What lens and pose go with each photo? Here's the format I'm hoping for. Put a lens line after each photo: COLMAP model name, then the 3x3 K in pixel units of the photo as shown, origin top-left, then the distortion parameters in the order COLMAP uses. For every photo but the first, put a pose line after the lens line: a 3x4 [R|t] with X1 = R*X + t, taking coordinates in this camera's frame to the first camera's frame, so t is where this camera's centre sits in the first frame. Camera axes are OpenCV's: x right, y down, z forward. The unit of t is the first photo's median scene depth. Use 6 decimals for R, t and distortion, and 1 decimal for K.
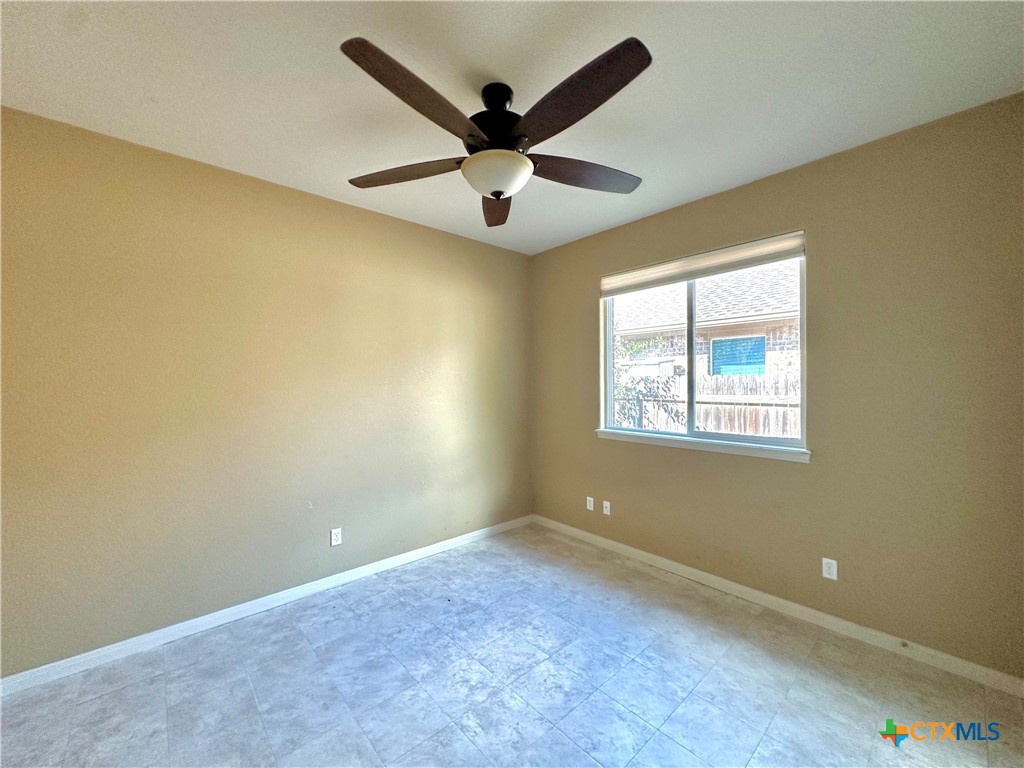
lens RADIAL K [[408.3, 0, 514.3], [0, 408.3, 384.2], [0, 0, 1]] dist [-0.000653, 0.000374]
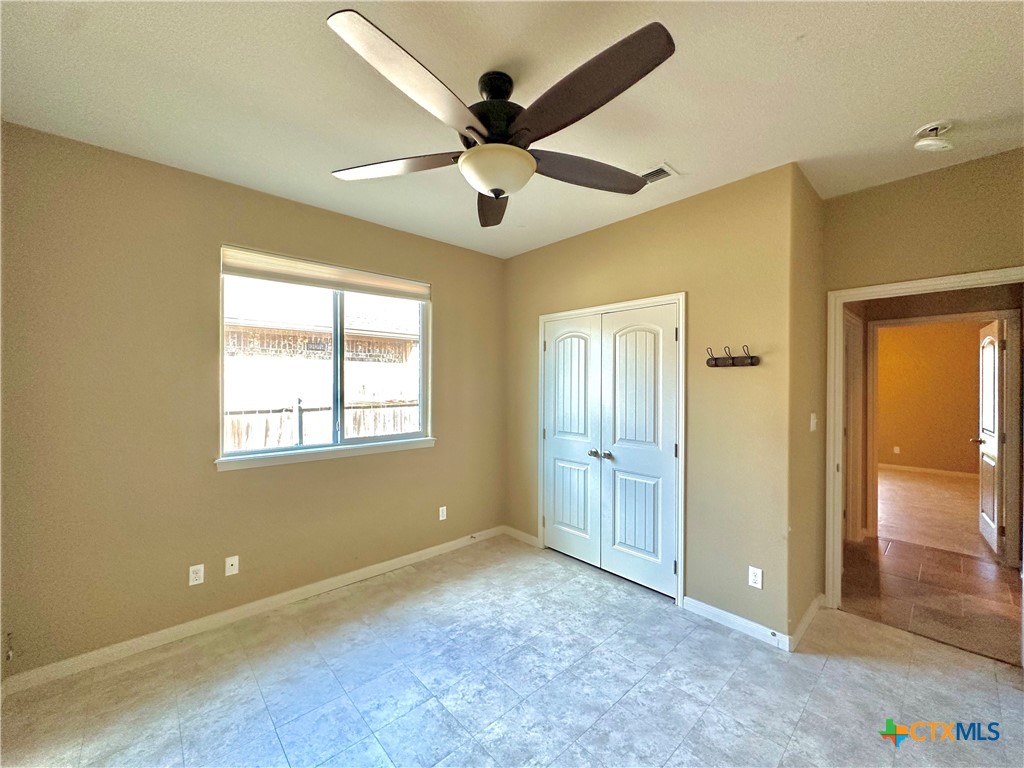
lens RADIAL K [[408.3, 0, 509.9], [0, 408.3, 383.6], [0, 0, 1]] dist [-0.000653, 0.000374]
pose [[-0.011281, 0.006913, 0.999912, -0.642256], [0.005403, 0.999962, -0.006853, -0.015417], [-0.999922, 0.005325, -0.011318, 0.653298]]
